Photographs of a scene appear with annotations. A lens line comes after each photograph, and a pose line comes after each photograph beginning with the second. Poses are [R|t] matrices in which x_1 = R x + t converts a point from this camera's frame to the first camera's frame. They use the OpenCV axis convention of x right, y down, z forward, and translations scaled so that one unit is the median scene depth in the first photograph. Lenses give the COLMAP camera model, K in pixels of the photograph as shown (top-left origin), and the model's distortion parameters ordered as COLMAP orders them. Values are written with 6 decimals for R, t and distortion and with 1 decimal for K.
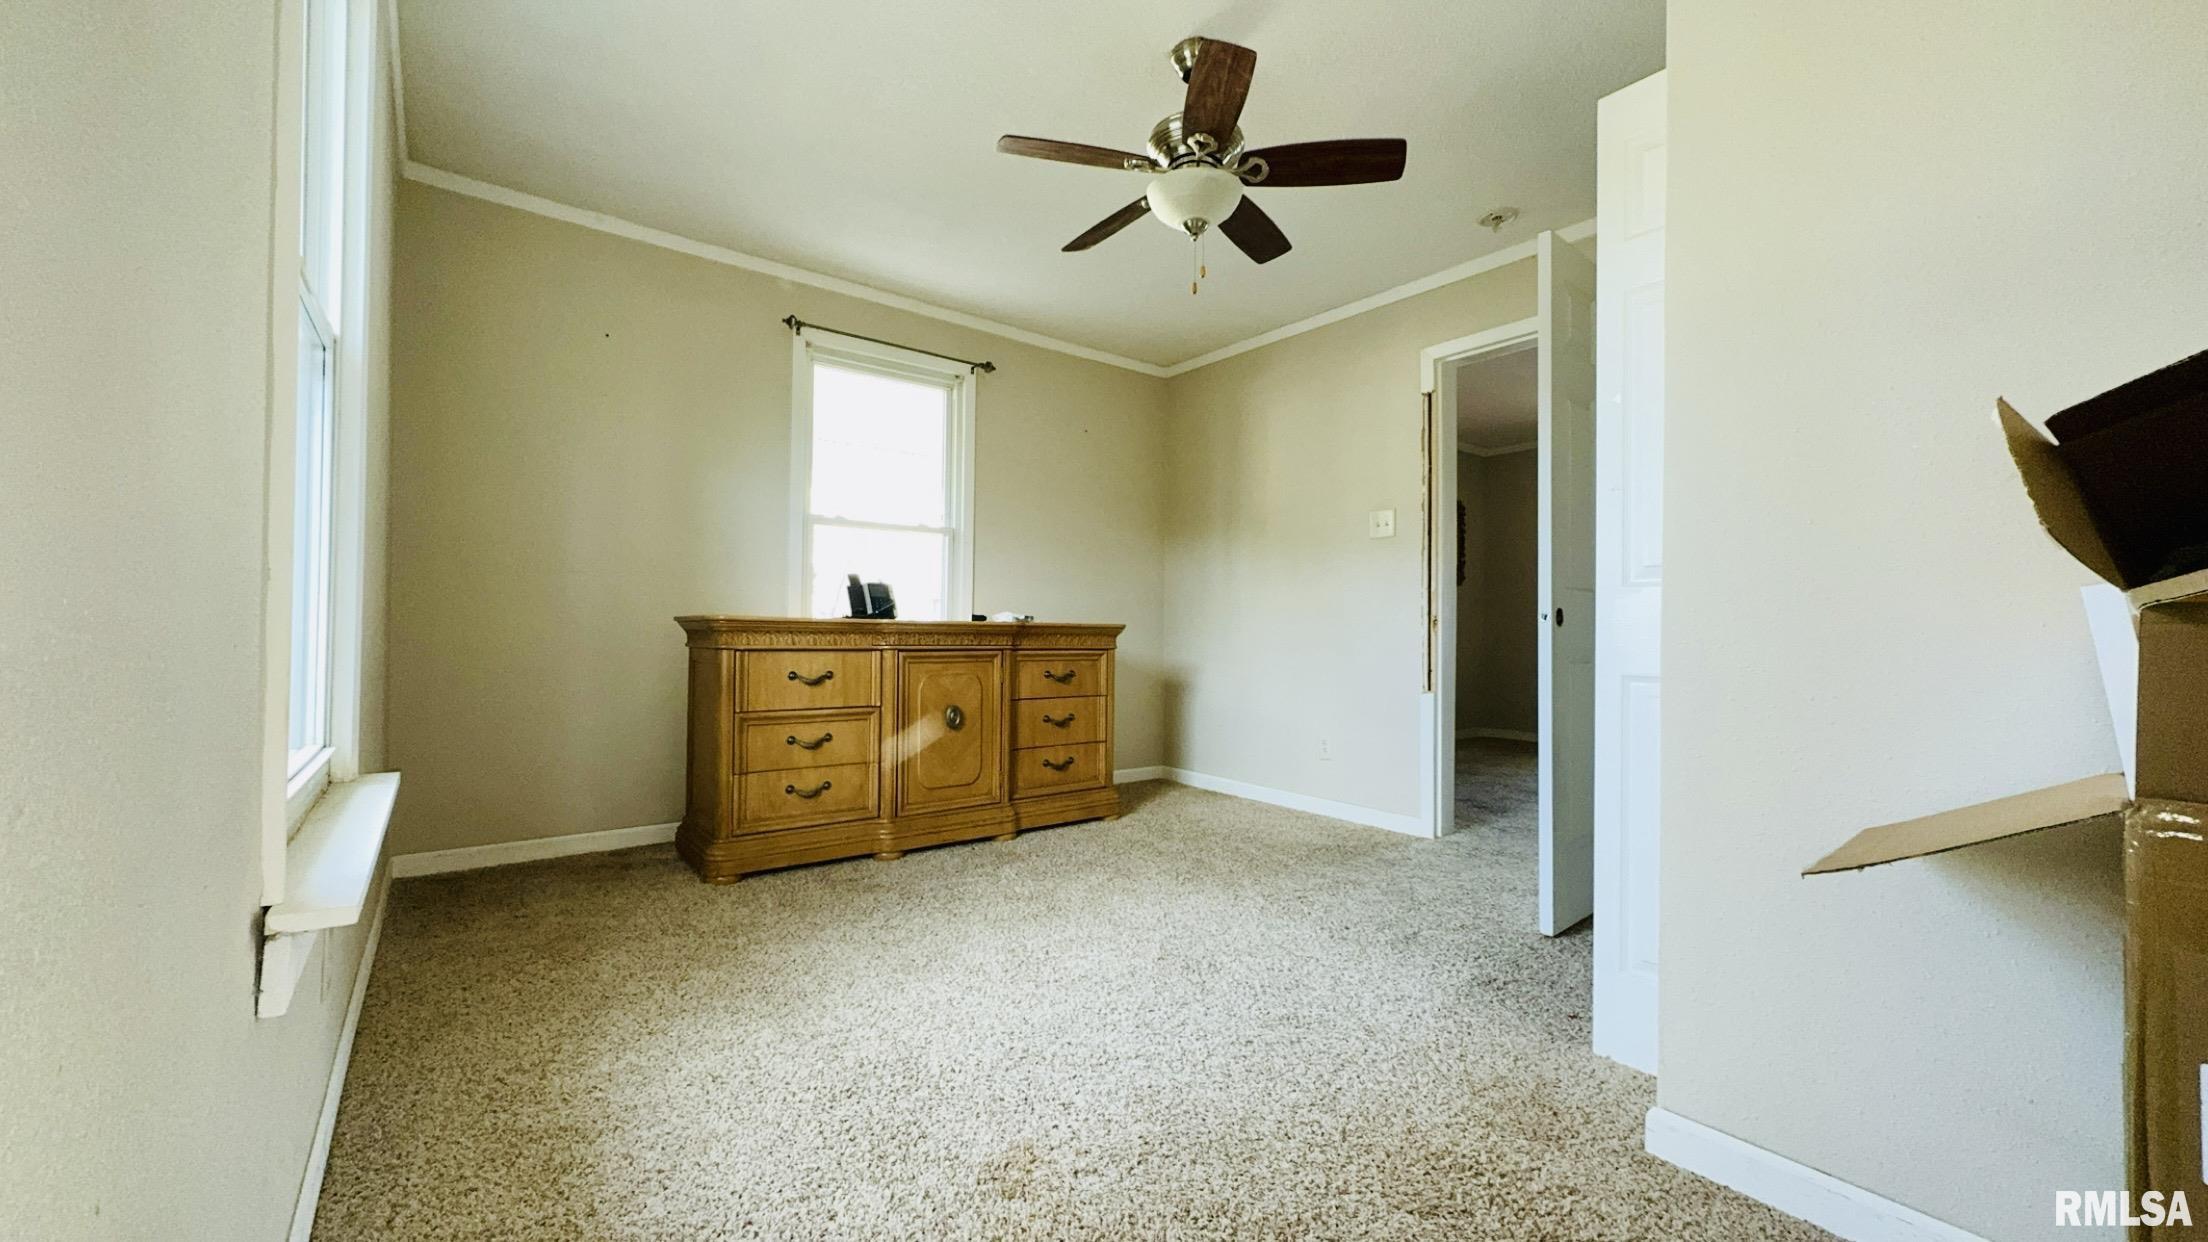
lens RADIAL K [[842.1, 0, 1078.3], [0, 842.1, 621.2], [0, 0, 1]] dist [0.000586, 0.000336]
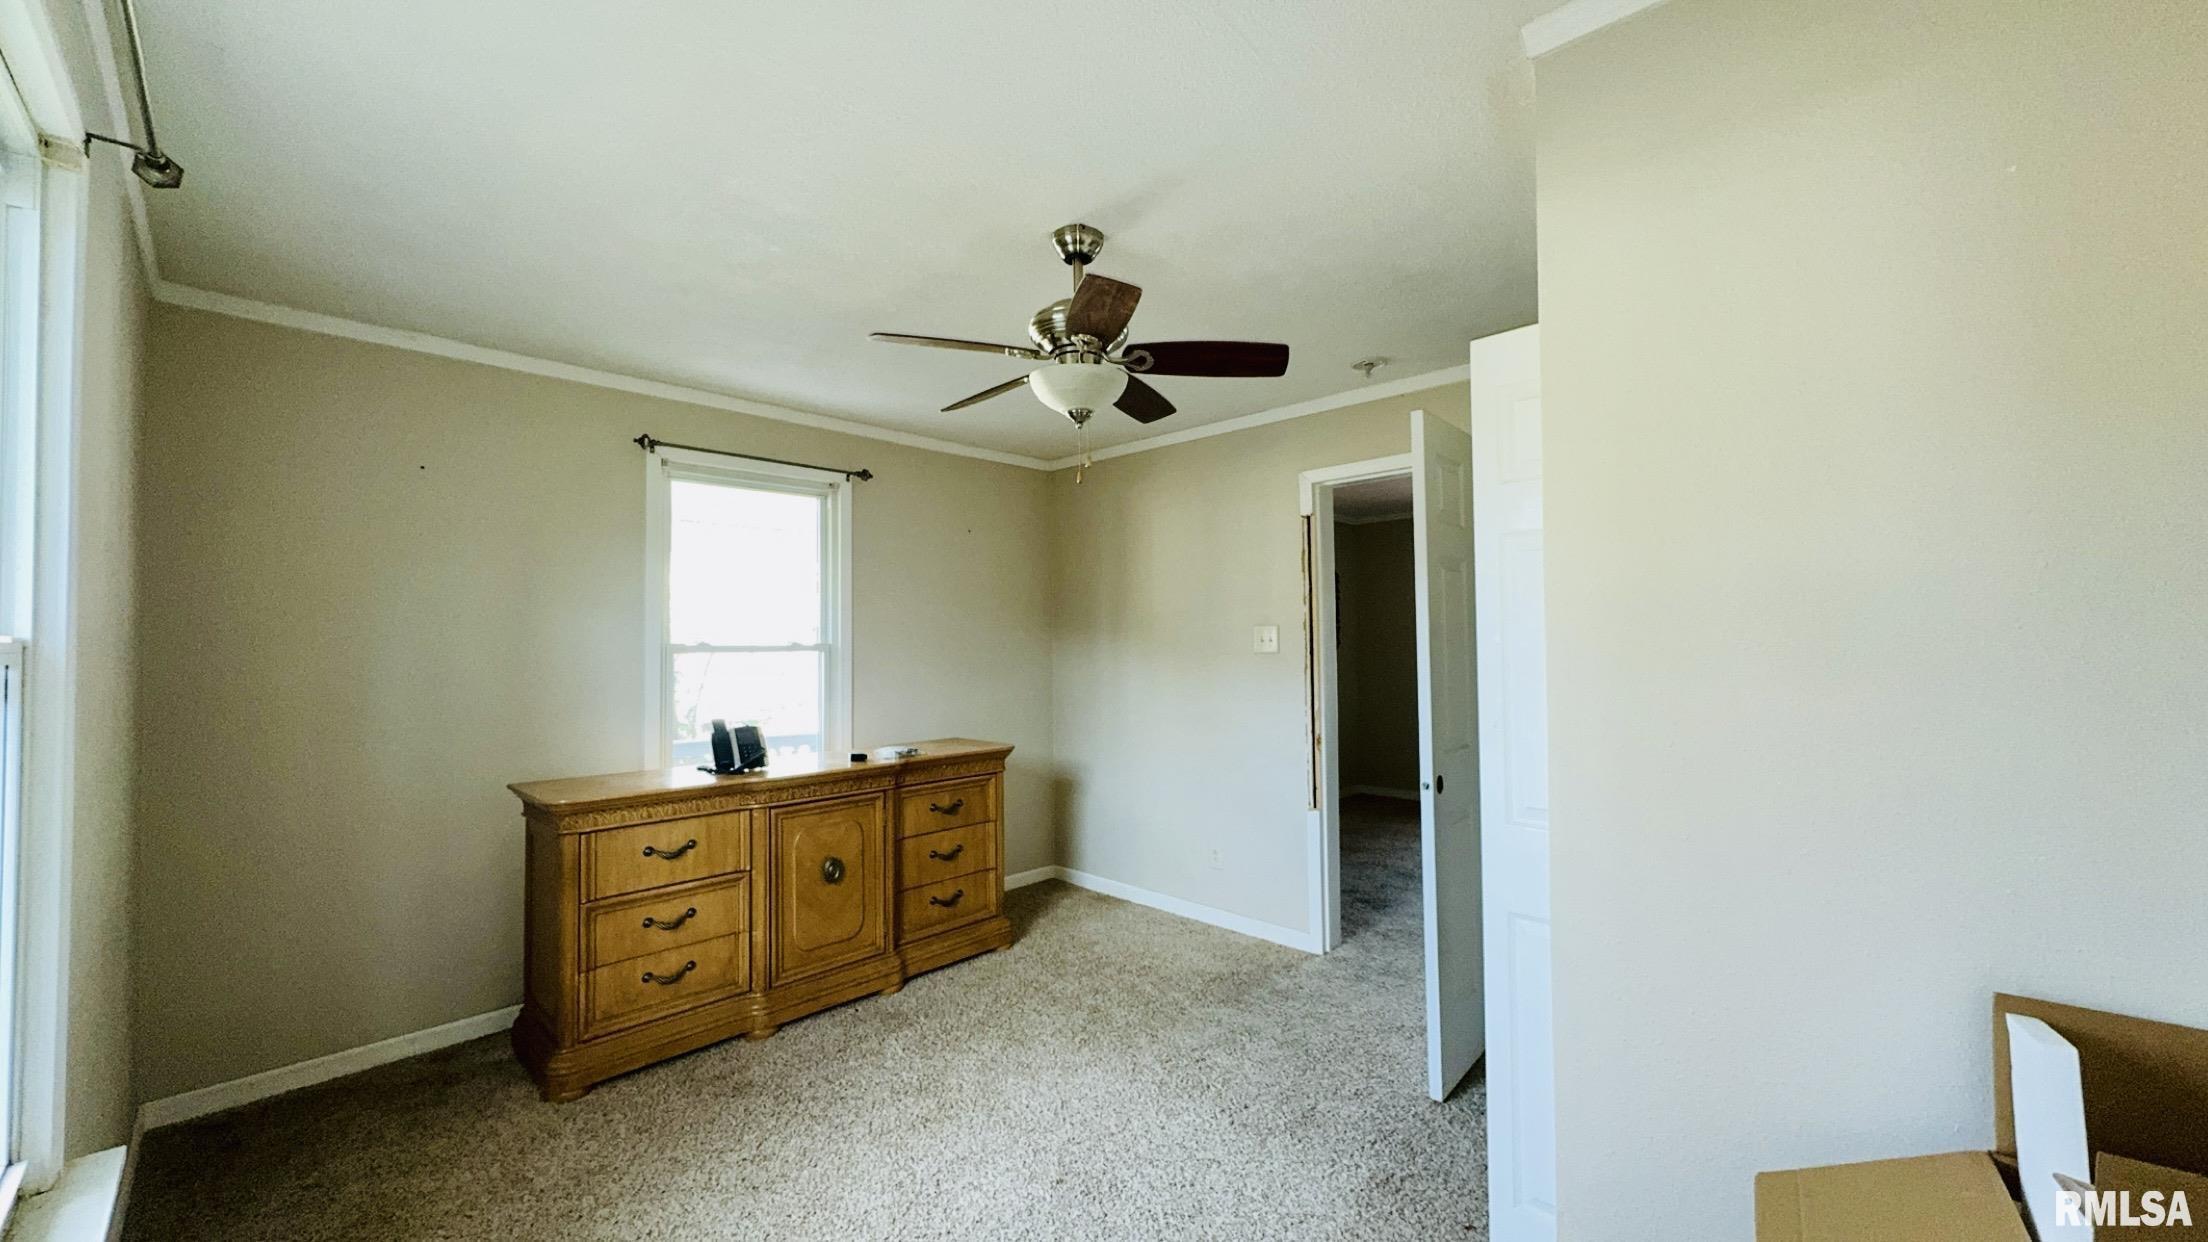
lens RADIAL K [[842.1, 0, 1078.3], [0, 842.1, 621.2], [0, 0, 1]] dist [0.000586, 0.000336]
pose [[0.990747, -0.017661, 0.134566, 0.001600], [0.019614, 0.999720, -0.013203, -0.152171], [-0.134295, 0.015721, 0.990817, 0.032589]]
